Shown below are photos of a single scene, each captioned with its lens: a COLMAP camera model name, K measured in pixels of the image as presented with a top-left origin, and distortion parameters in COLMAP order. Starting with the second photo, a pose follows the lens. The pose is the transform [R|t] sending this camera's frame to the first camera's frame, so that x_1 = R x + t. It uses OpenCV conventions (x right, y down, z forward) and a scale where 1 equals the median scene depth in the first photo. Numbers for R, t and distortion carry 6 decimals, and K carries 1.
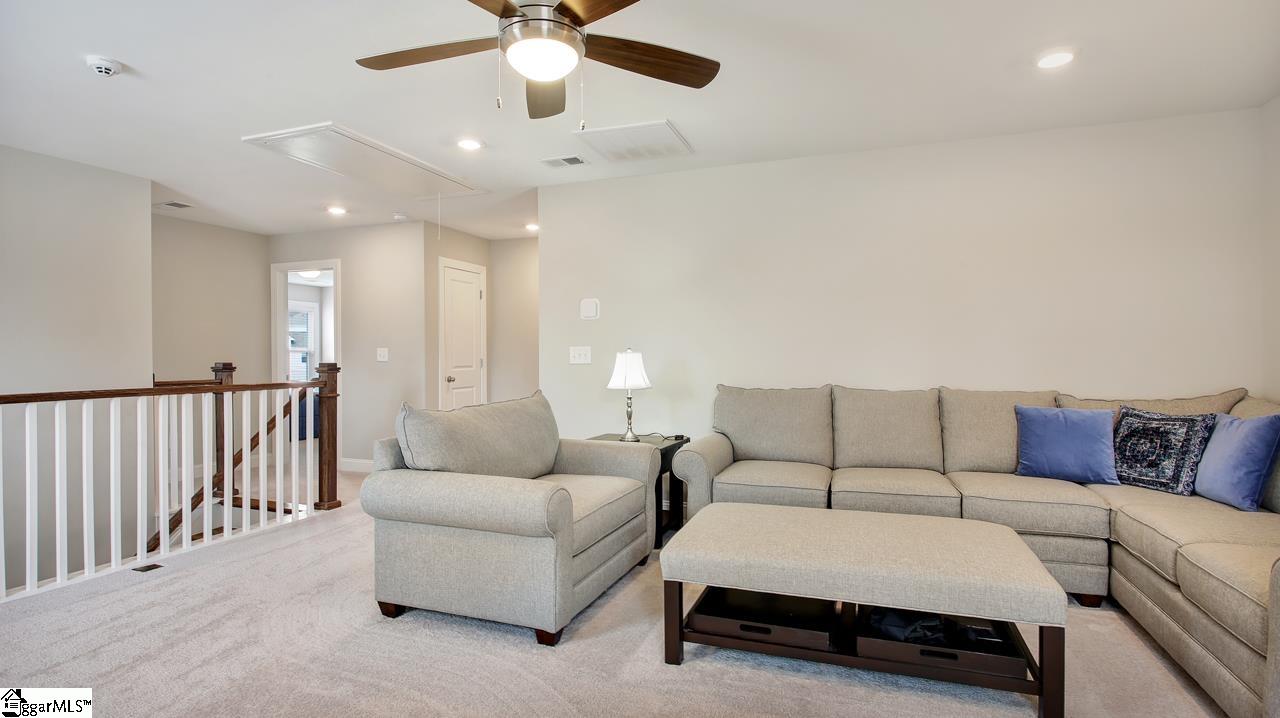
lens RADIAL K [[631.8, 0, 642.0], [0, 631.8, 355.9], [0, 0, 1]] dist [-0.004654, -0.001228]
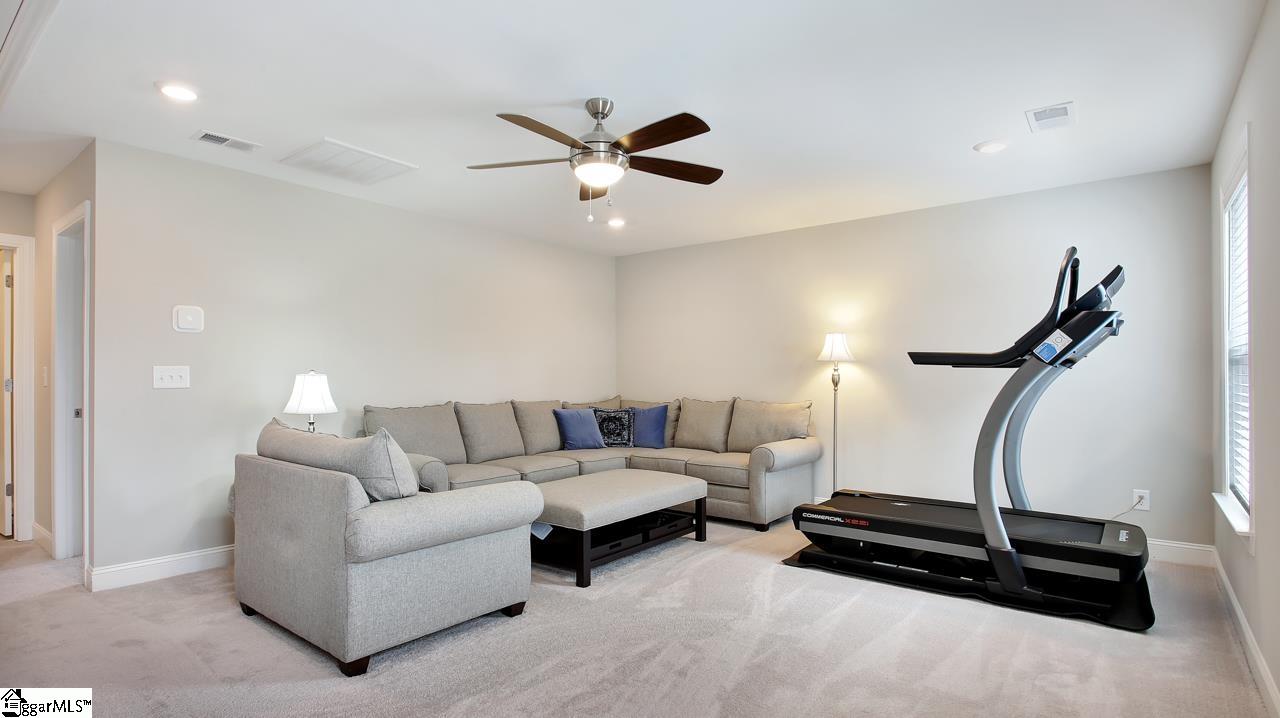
lens RADIAL K [[631.8, 0, 645.4], [0, 631.8, 372.0], [0, 0, 1]] dist [-0.004654, -0.001228]
pose [[0.303215, 0.011228, 0.952856, -1.059092], [-0.004181, 0.999937, -0.010452, -0.001960], [-0.952913, -0.000814, 0.303243, 0.330241]]
